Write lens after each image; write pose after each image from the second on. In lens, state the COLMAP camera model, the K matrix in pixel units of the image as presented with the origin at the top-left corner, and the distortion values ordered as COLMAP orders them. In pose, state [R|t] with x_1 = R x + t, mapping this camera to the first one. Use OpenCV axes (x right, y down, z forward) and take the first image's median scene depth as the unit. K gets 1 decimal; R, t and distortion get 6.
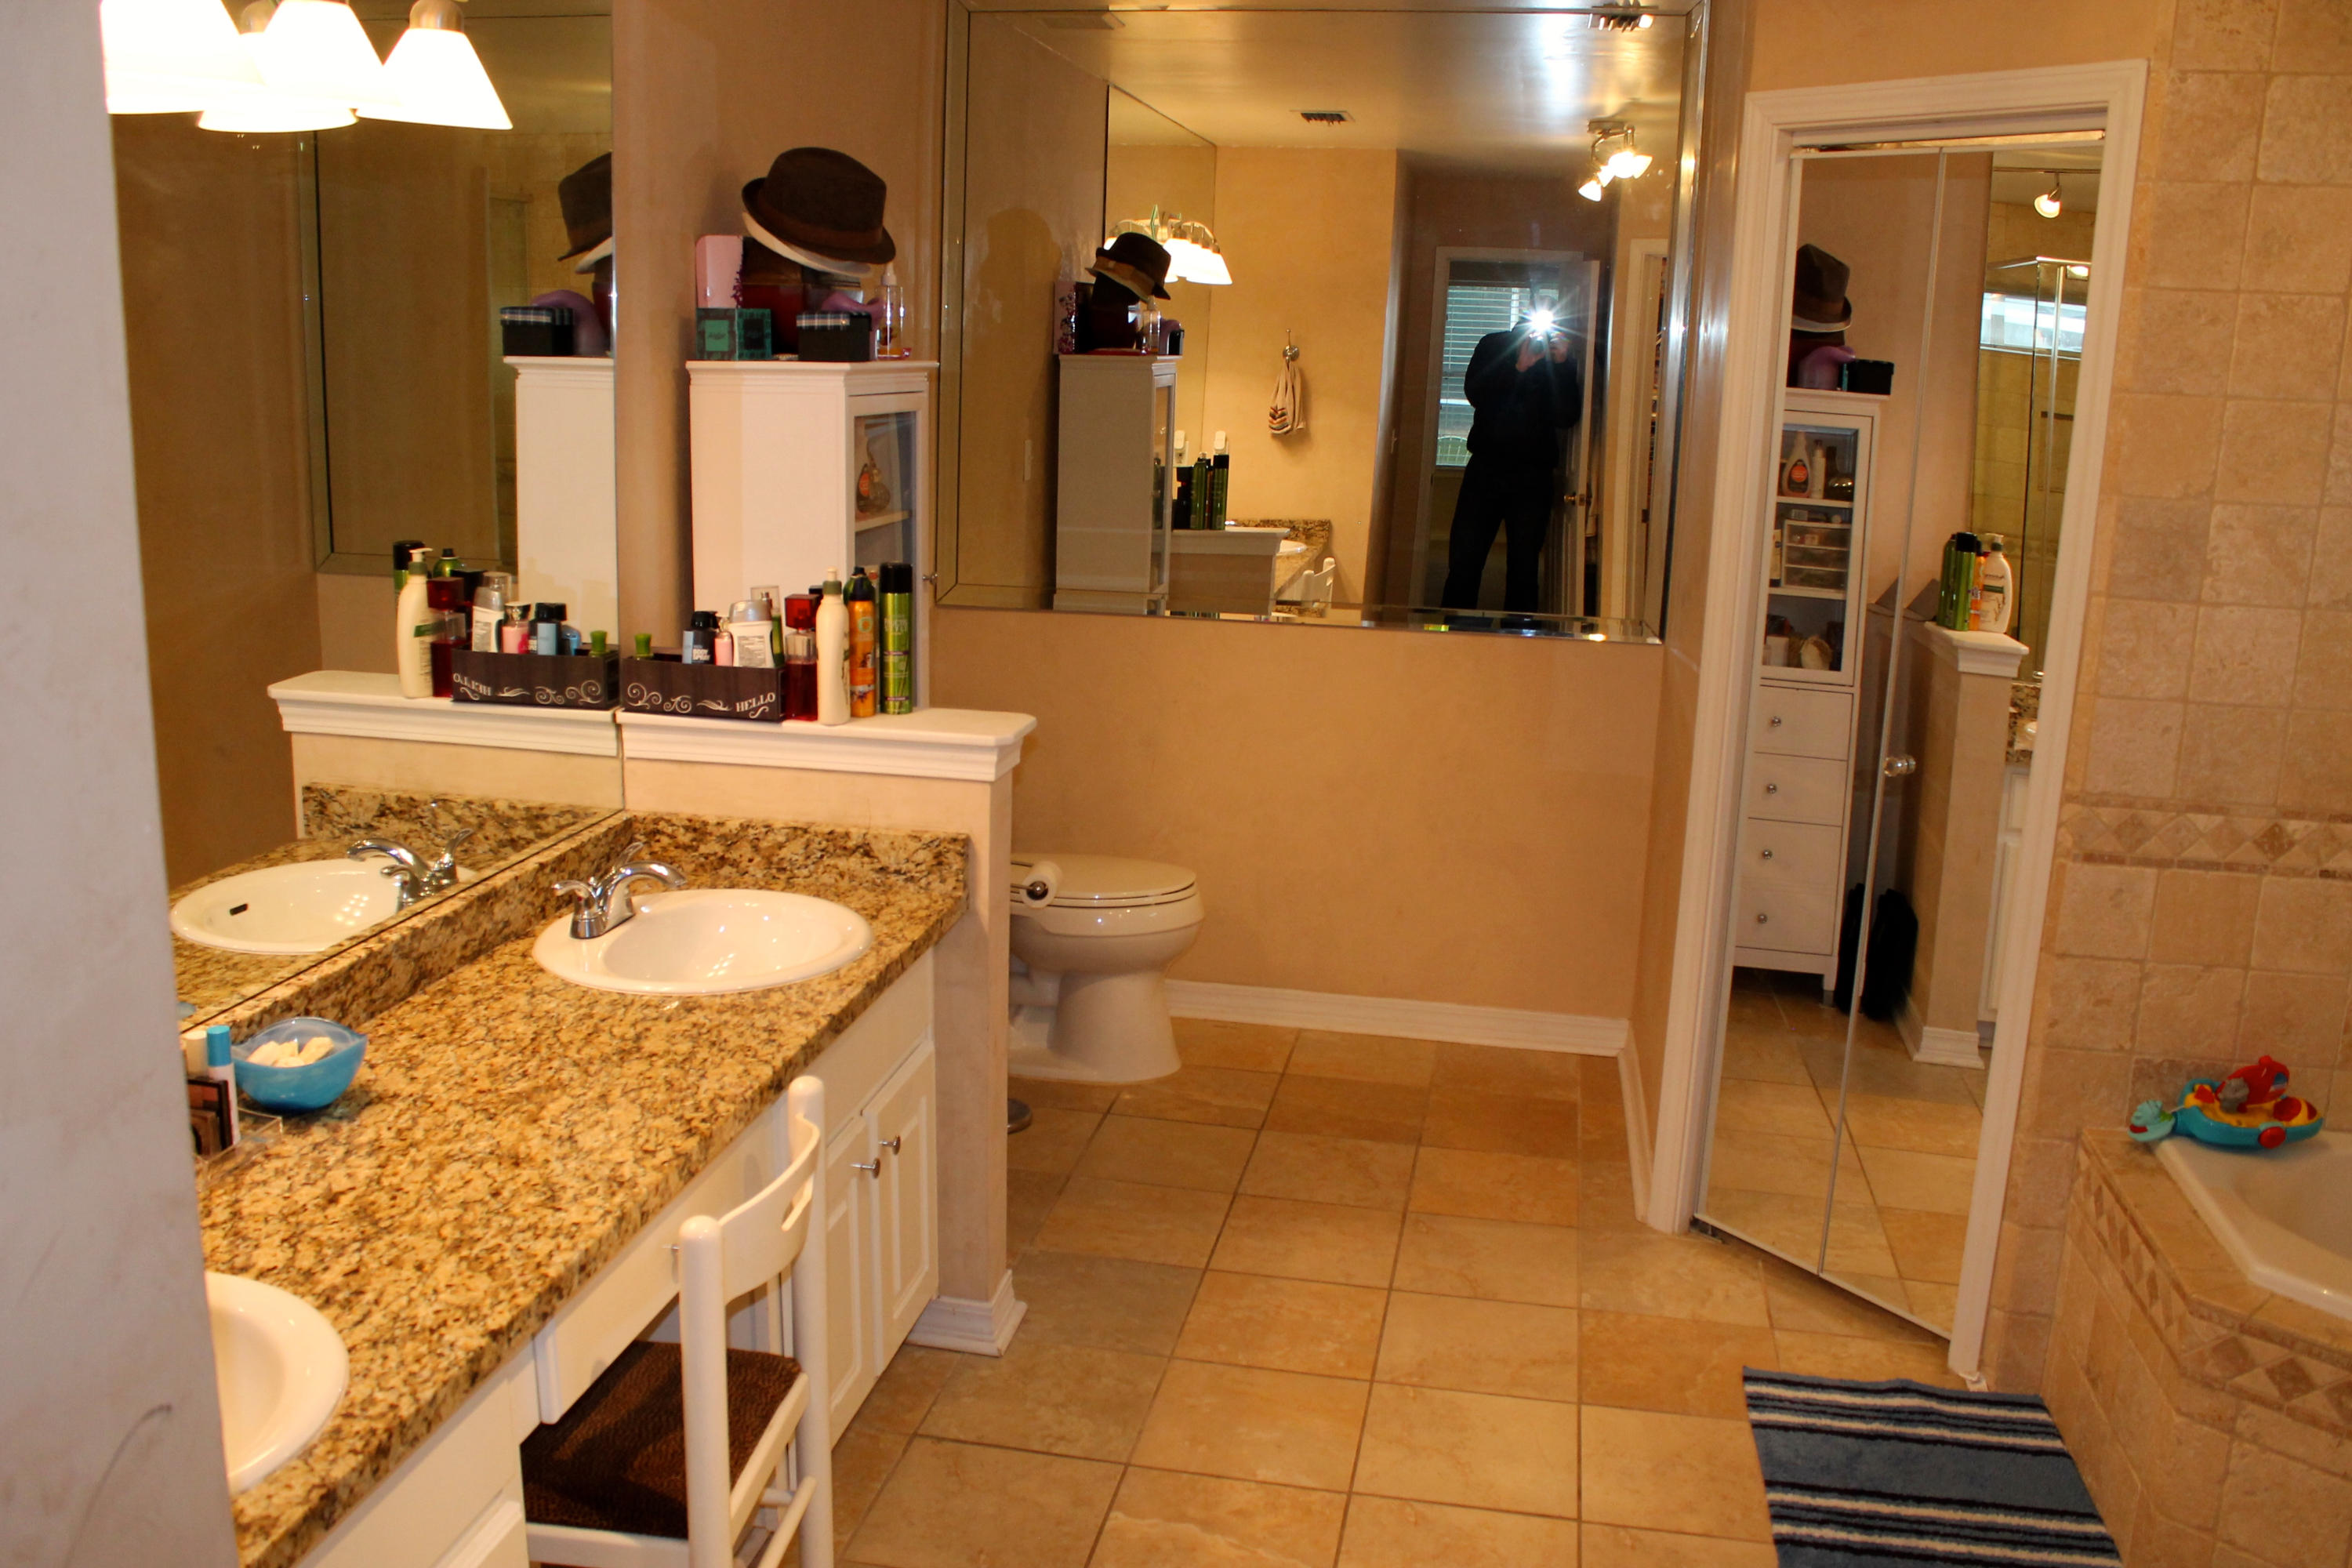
lens RADIAL K [[1991.7, 0, 1170.8], [0, 1991.7, 782.1], [0, 0, 1]] dist [-0.148095, 0.112755]
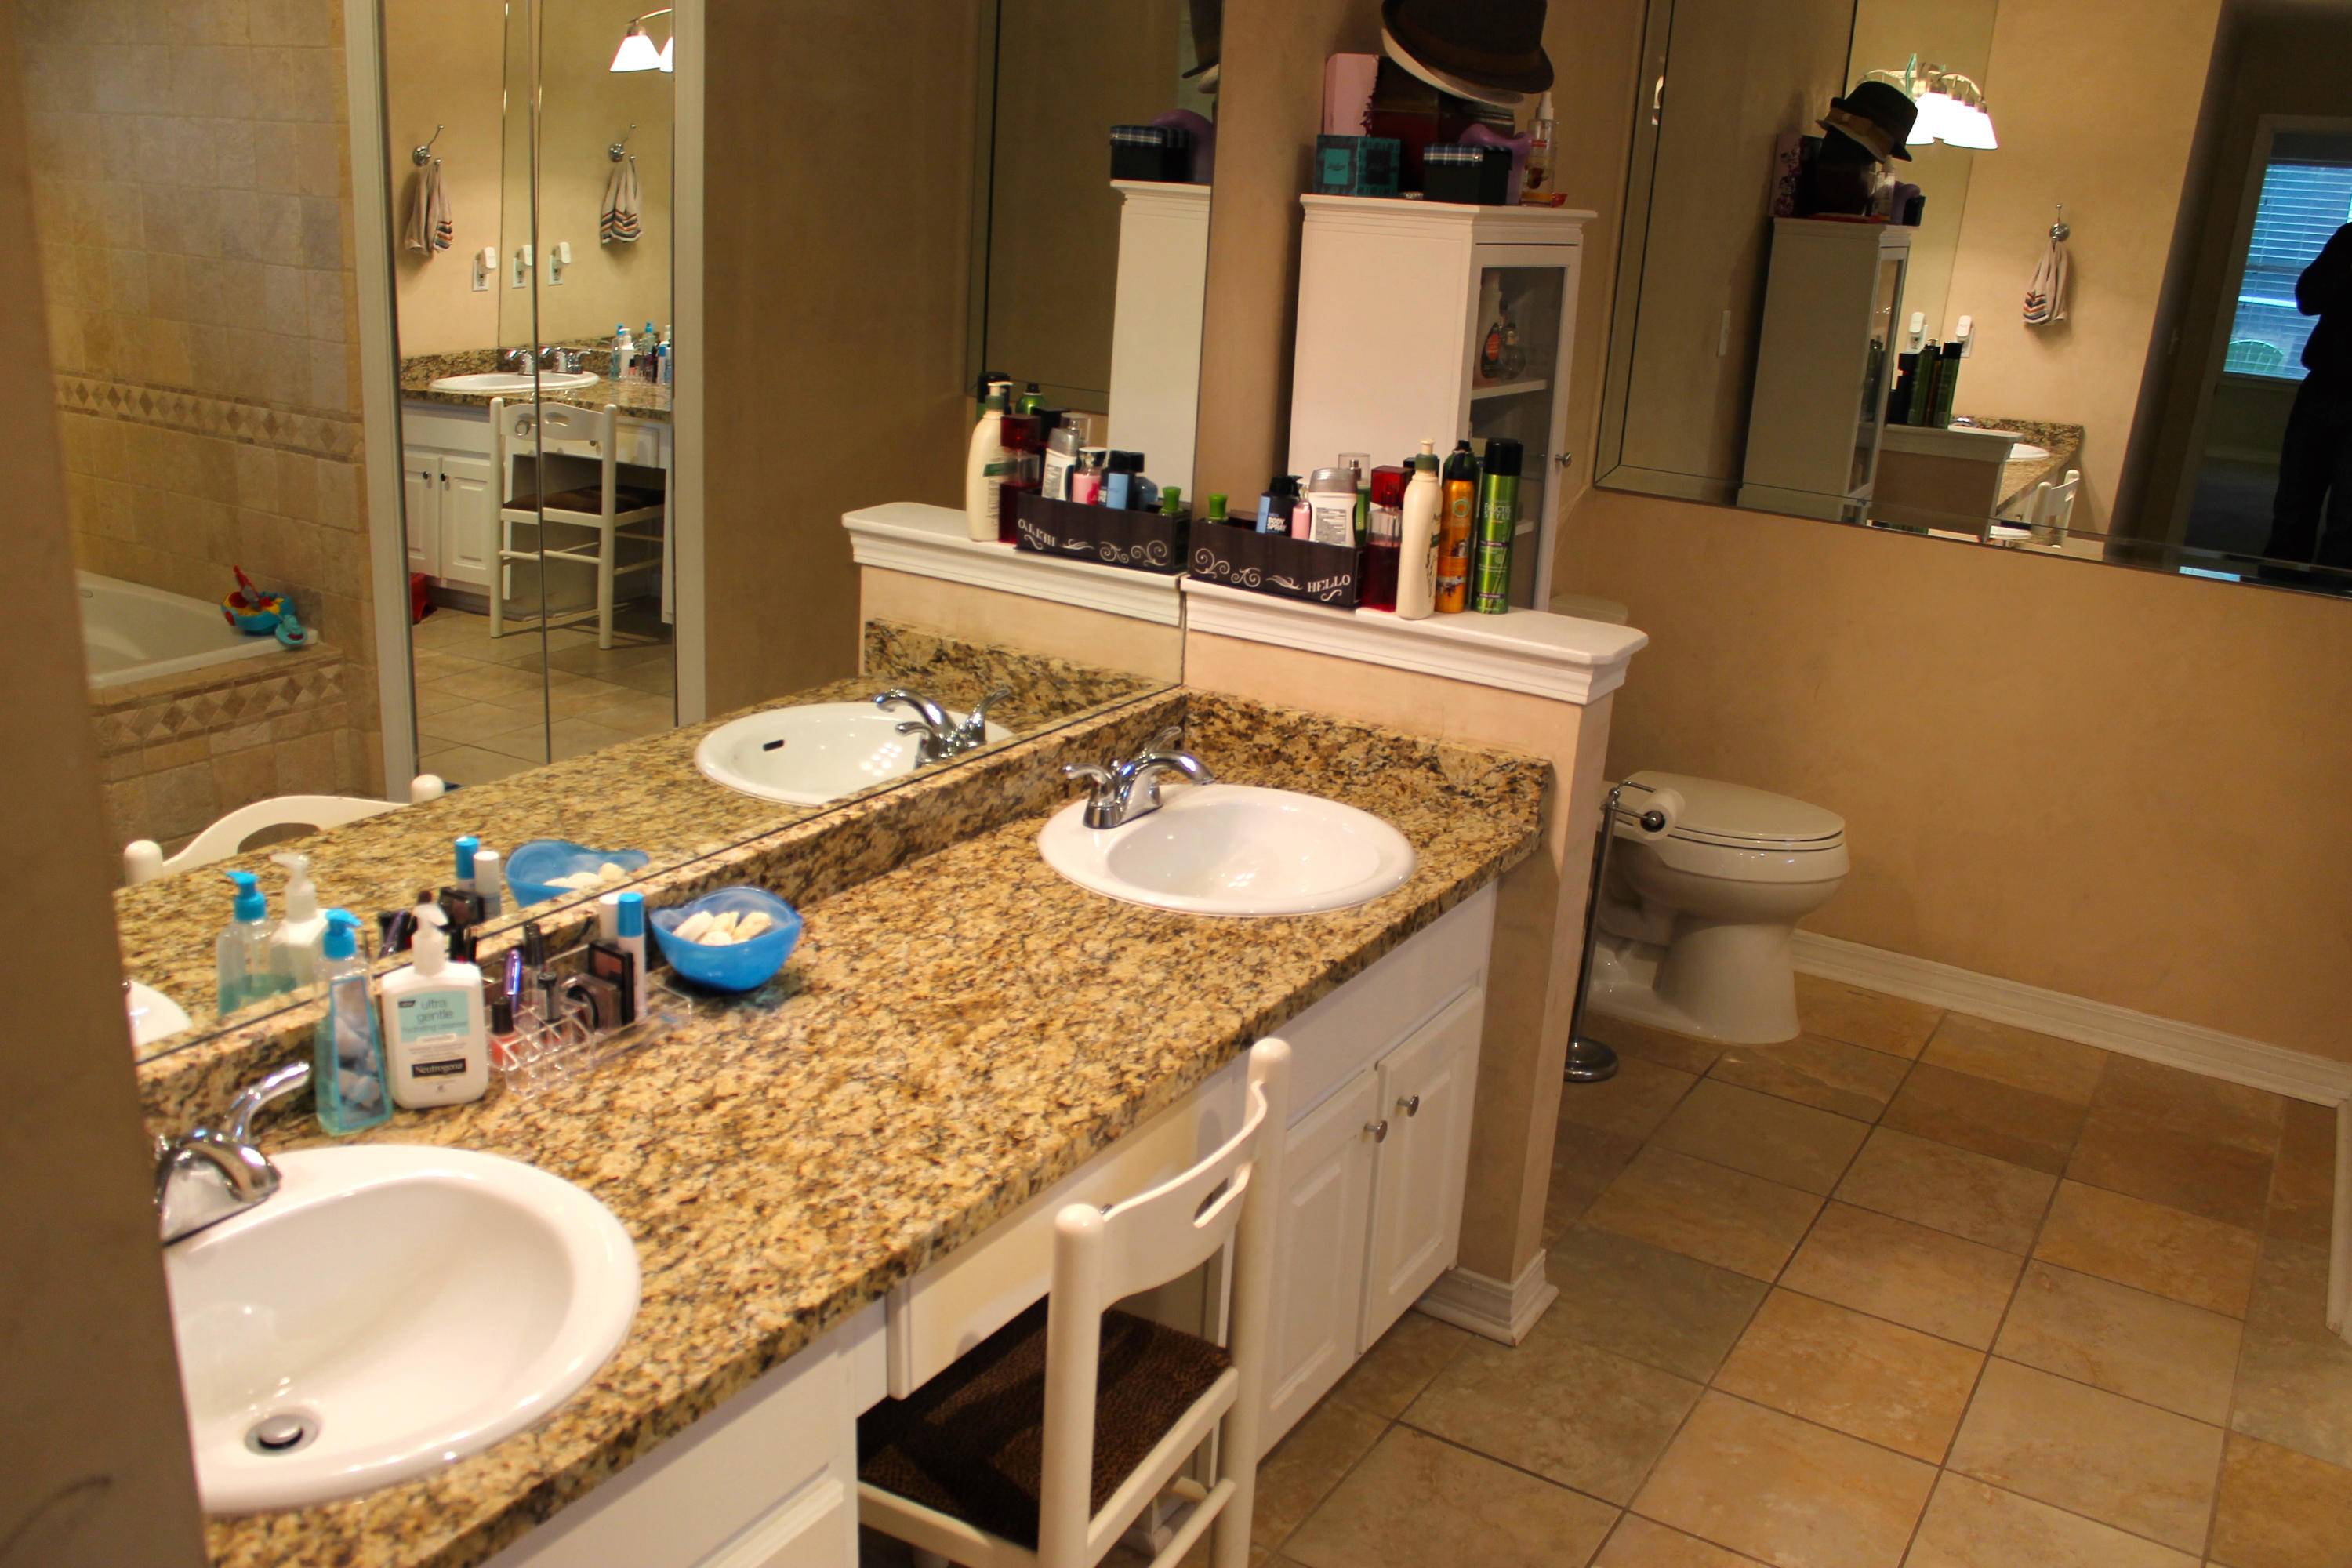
lens RADIAL K [[1991.7, 0, 1163.6], [0, 1991.7, 778.6], [0, 0, 1]] dist [-0.148095, 0.112755]
pose [[0.931213, 0.130839, -0.340180, 0.034854], [-0.107081, 0.990367, 0.087789, -0.023430], [0.348389, -0.045323, 0.936254, 0.131812]]
